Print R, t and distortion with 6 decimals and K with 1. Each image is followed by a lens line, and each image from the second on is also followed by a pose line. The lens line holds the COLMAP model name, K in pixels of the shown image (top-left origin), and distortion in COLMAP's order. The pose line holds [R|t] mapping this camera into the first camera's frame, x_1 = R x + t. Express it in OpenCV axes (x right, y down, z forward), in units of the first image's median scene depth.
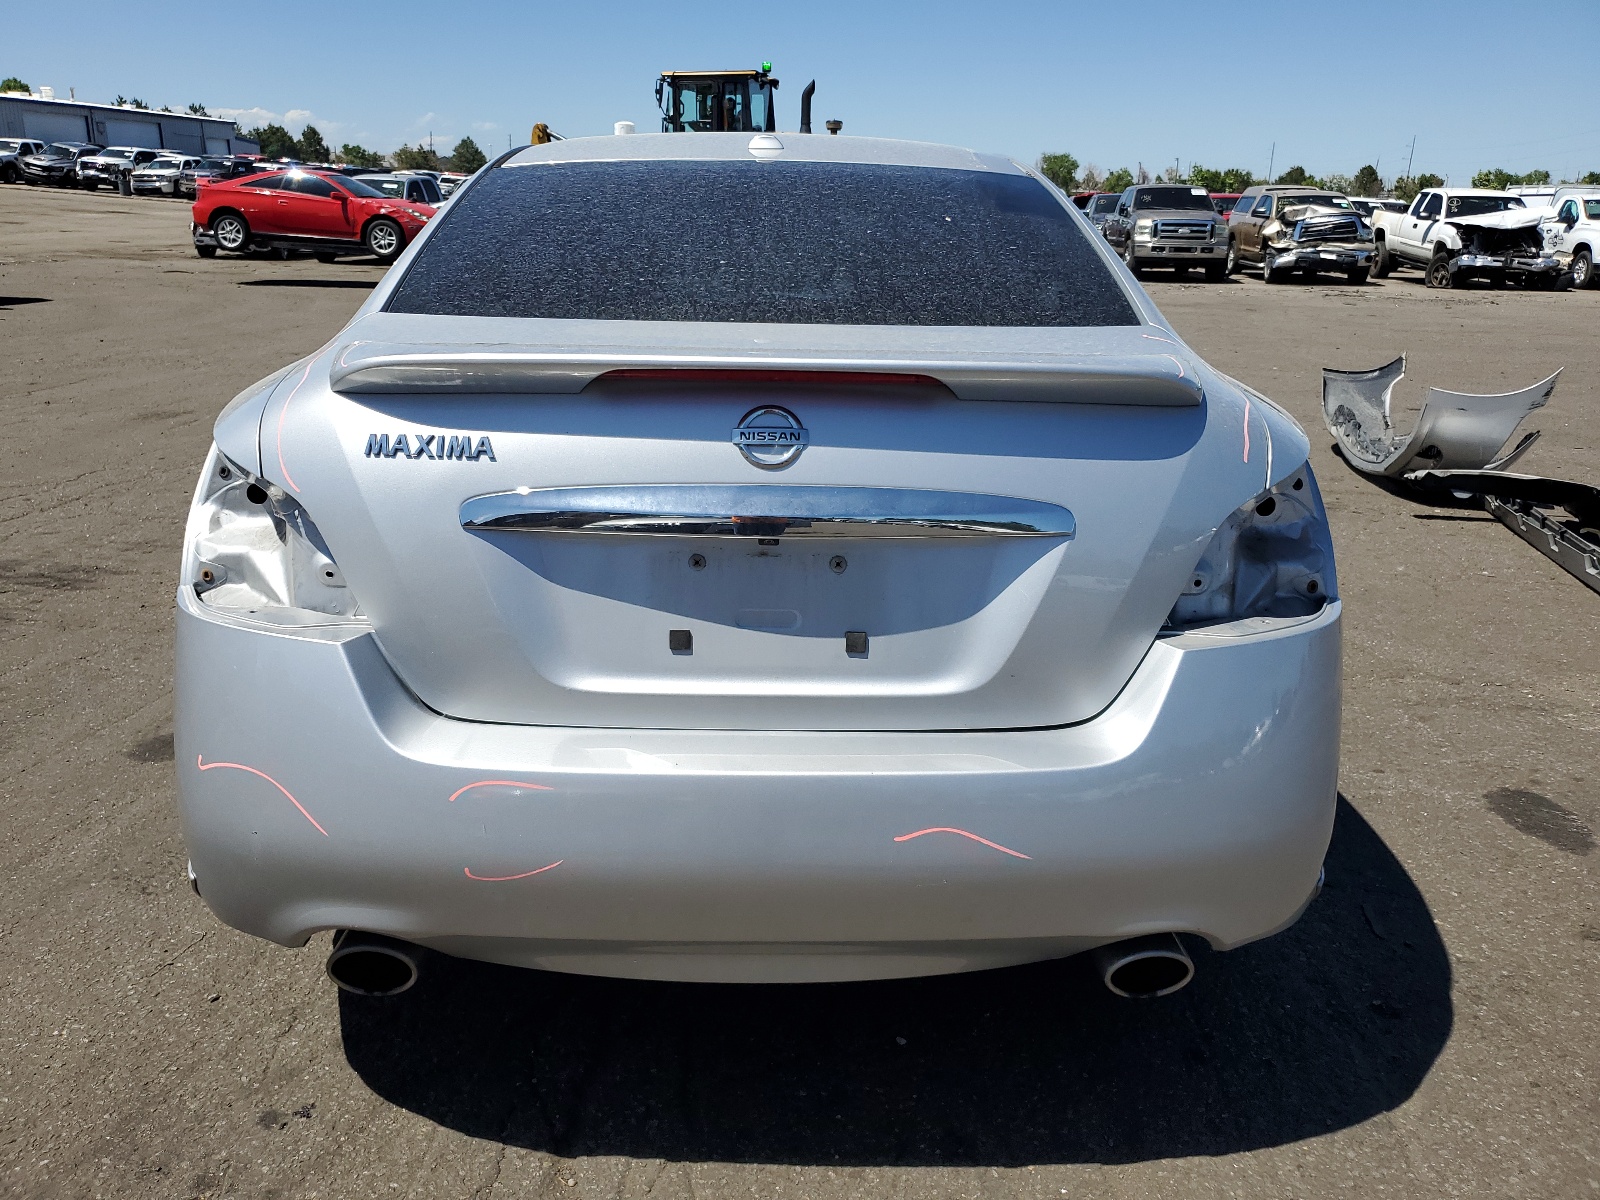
lens RADIAL K [[1202.9, 0, 799.8], [0, 1202.9, 600.6], [0, 0, 1]] dist [0.008971, 0.002378]
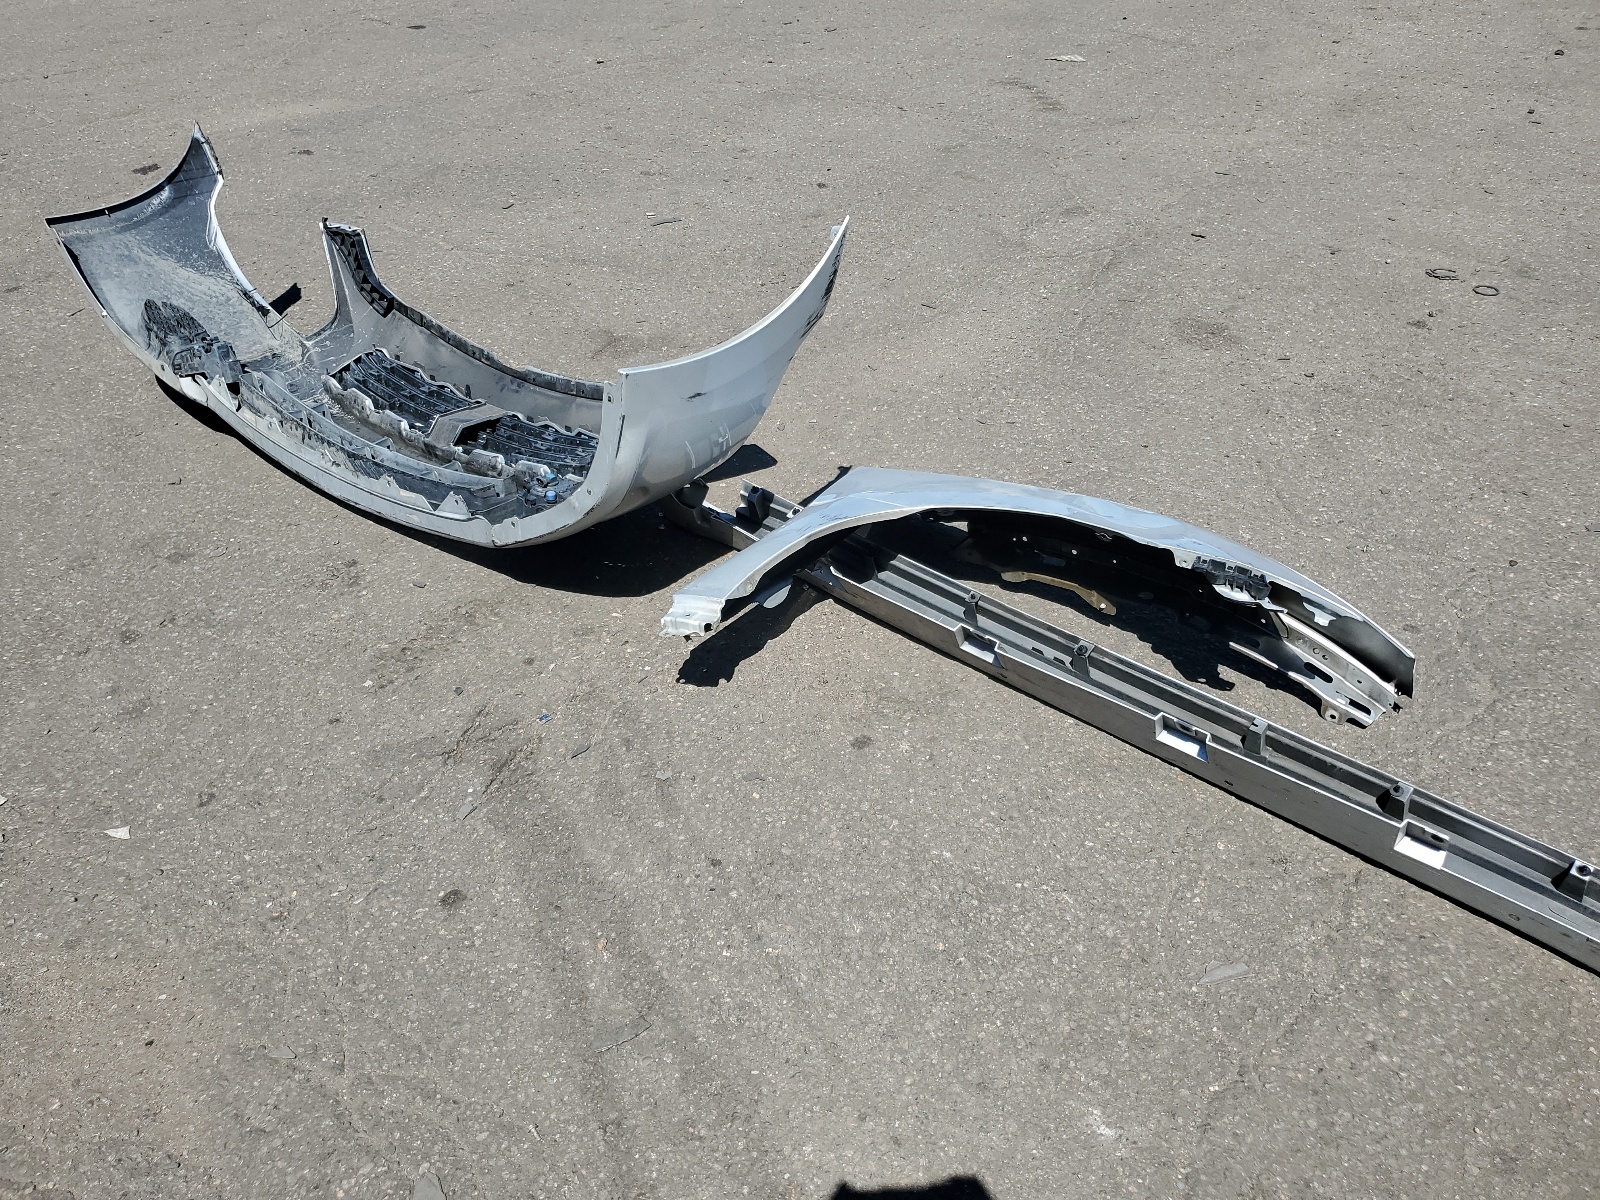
lens RADIAL K [[1202.9, 0, 801.0], [0, 1202.9, 599.9], [0, 0, 1]] dist [0.008971, 0.002378]
pose [[0.444378, -0.544291, 0.711531, 0.200637], [0.279187, 0.838848, 0.467321, -0.206073], [-0.851224, -0.009017, 0.524724, 0.593389]]
